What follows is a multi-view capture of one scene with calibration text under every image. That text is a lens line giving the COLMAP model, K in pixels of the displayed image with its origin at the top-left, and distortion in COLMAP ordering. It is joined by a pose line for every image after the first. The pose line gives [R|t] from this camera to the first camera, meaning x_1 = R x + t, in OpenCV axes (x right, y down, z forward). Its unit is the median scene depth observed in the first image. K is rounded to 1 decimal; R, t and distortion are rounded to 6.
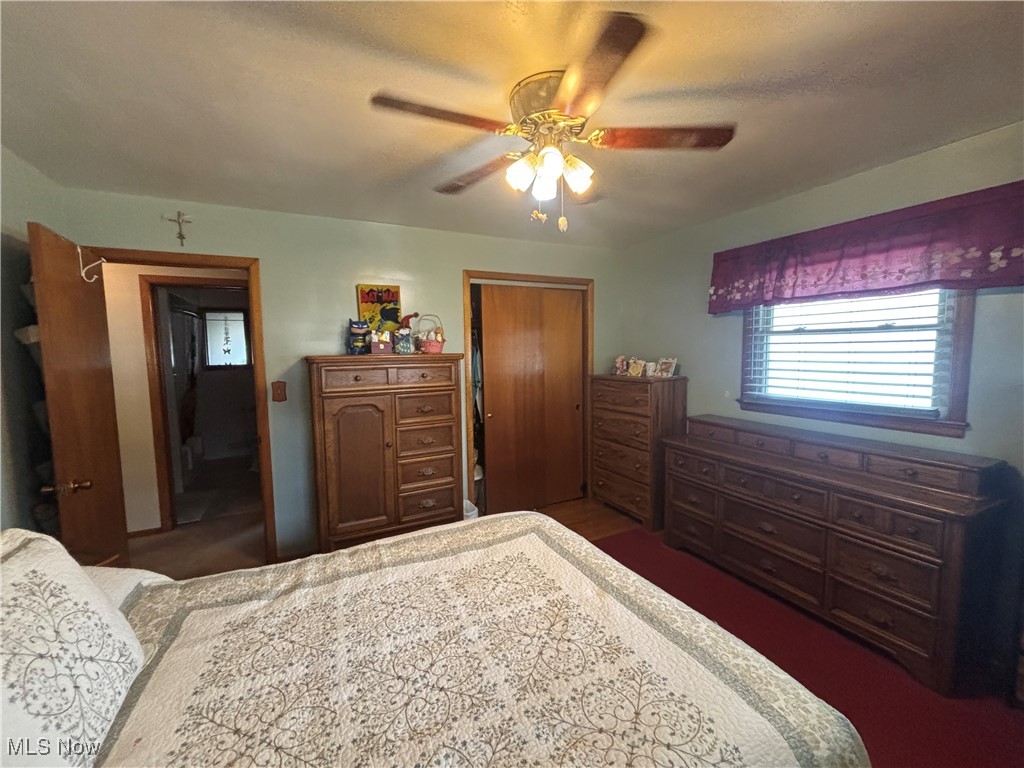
lens RADIAL K [[410.9, 0, 509.4], [0, 410.9, 385.0], [0, 0, 1]] dist [-0.001282, -0.000003]
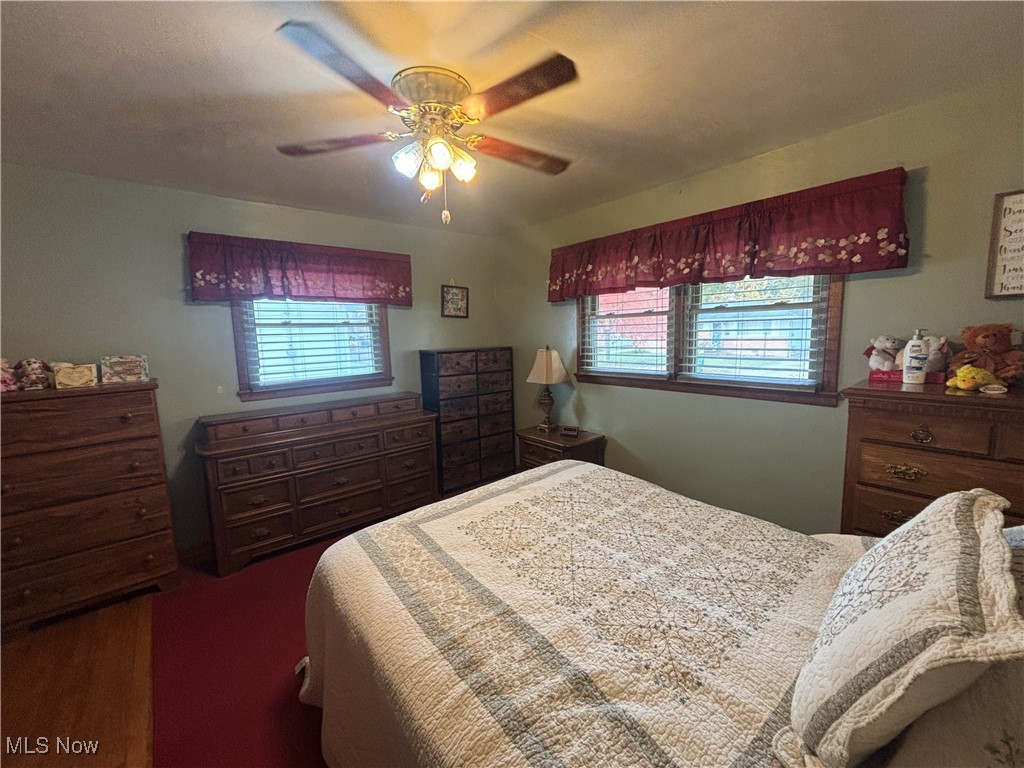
lens RADIAL K [[410.9, 0, 509.9], [0, 410.9, 380.1], [0, 0, 1]] dist [-0.001282, -0.000003]
pose [[-0.231411, -0.092553, 0.968443, -1.028782], [0.117917, 0.985457, 0.122356, -0.070430], [-0.965683, 0.142511, -0.217132, 1.122466]]
